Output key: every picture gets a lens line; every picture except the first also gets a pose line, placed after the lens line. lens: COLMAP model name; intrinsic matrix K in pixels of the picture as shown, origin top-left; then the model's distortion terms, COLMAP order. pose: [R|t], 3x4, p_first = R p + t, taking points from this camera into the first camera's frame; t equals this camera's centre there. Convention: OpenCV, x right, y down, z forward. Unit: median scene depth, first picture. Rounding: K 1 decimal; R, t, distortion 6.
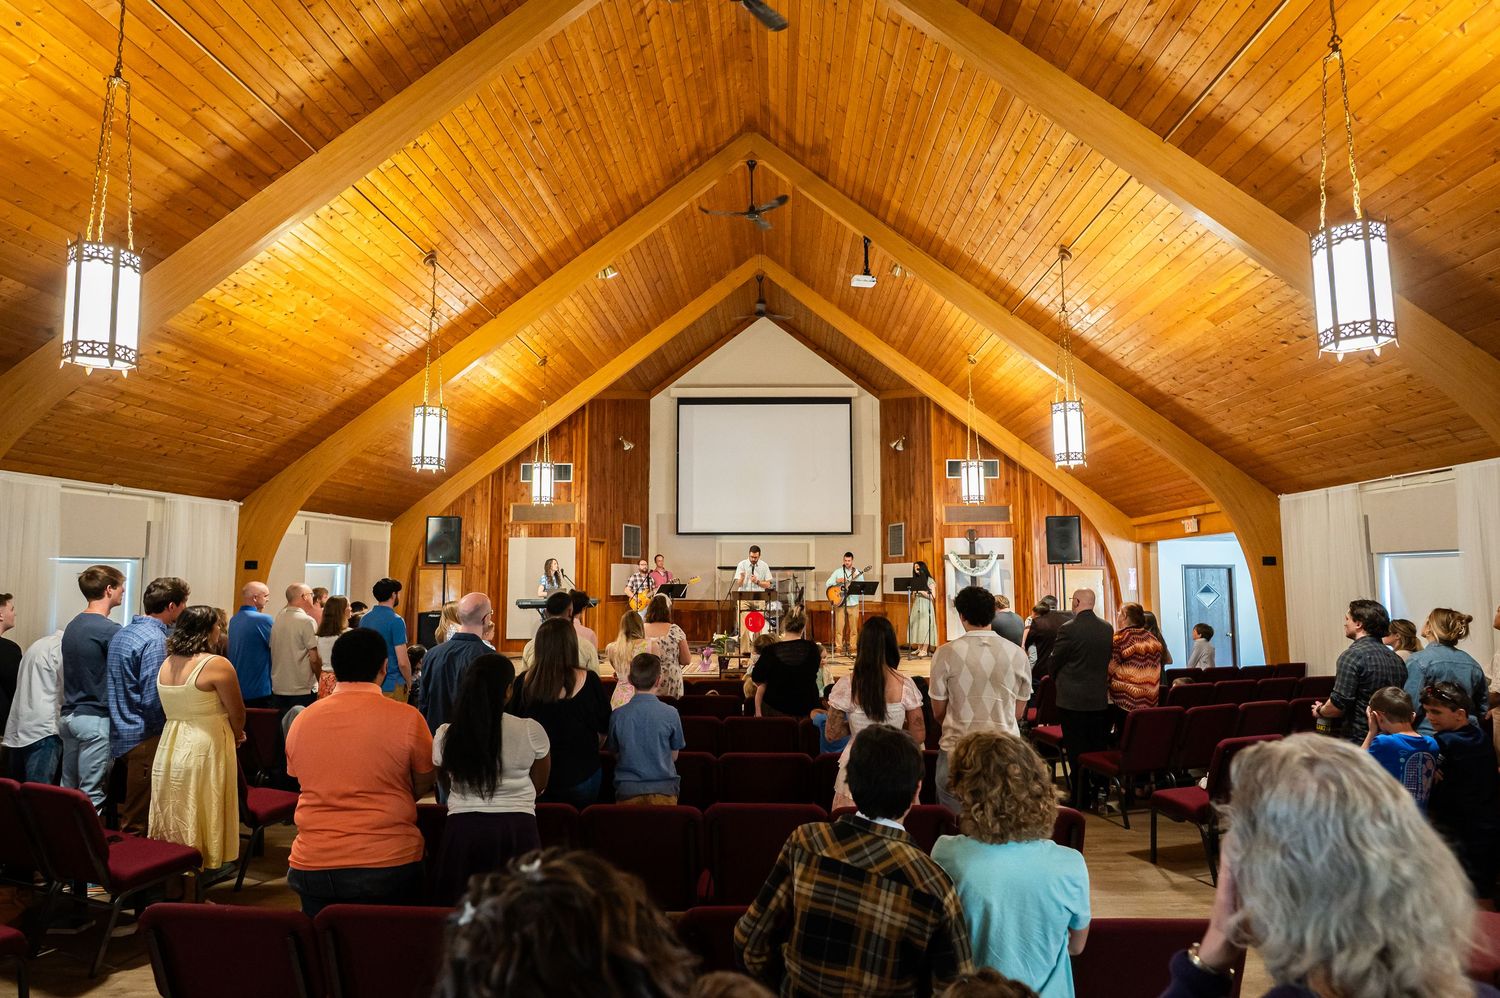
lens RADIAL K [[860.4, 0, 750.0], [0, 860.4, 499.0], [0, 0, 1]] dist [-0.002139, -0.000592]
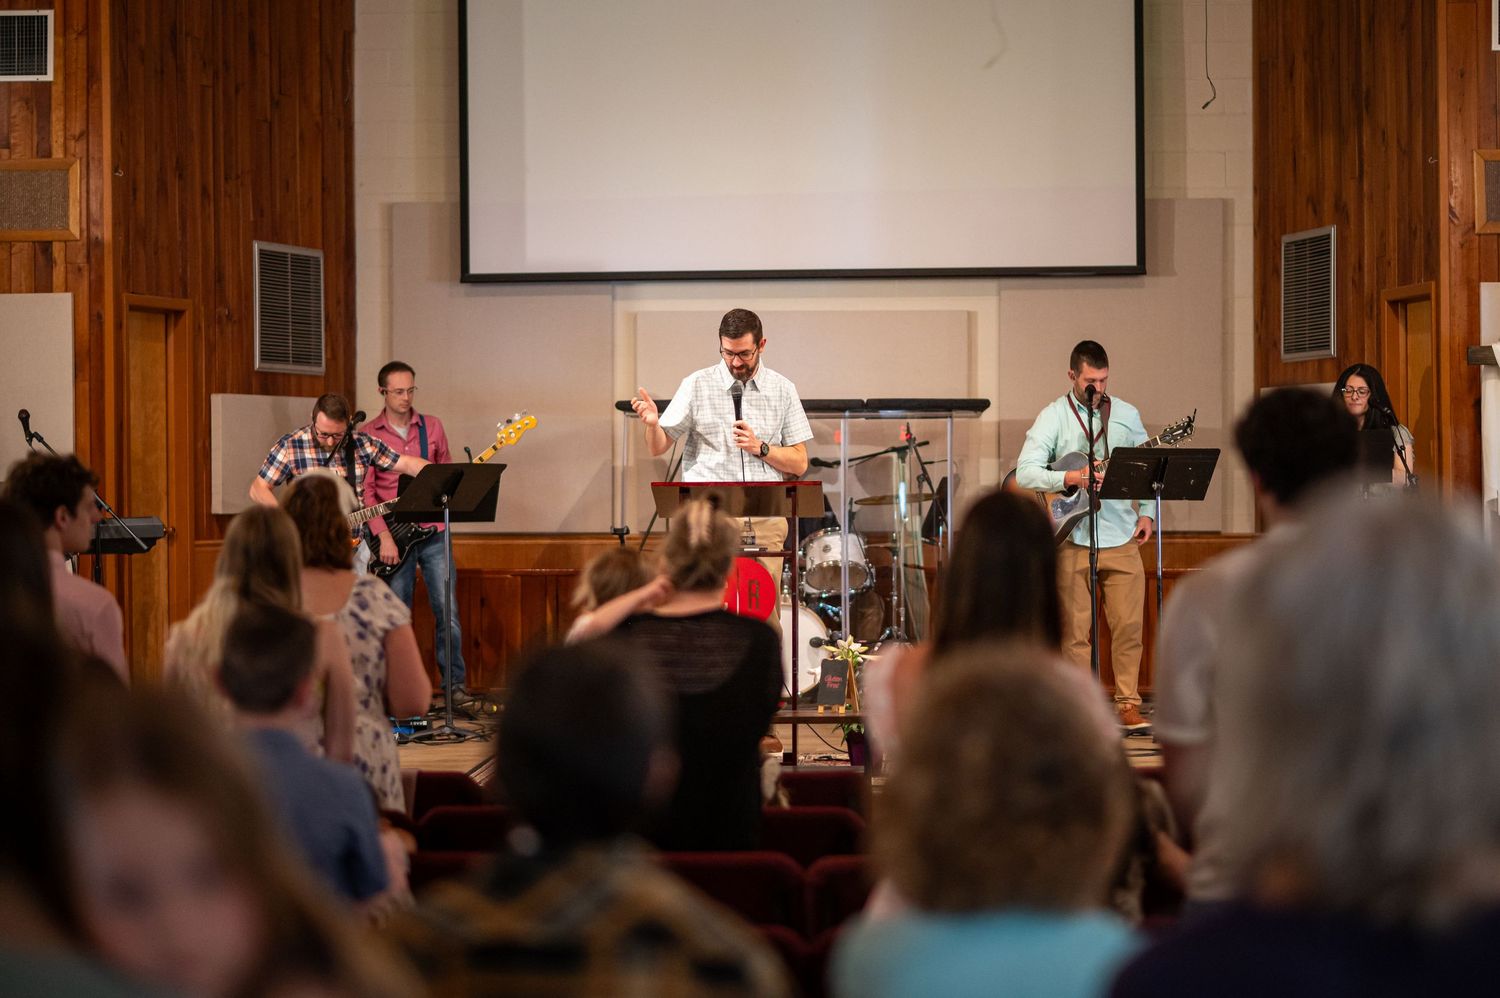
lens RADIAL K [[3625.9, 0, 750.0], [0, 3625.9, 499.0], [0, 0, 1]] dist [-0.000483, 0.637178]
pose [[0.999843, -0.008812, -0.015369, 0.021045], [0.010249, 0.995320, 0.096086, 0.002674], [0.014450, -0.096228, 0.995254, -0.108167]]
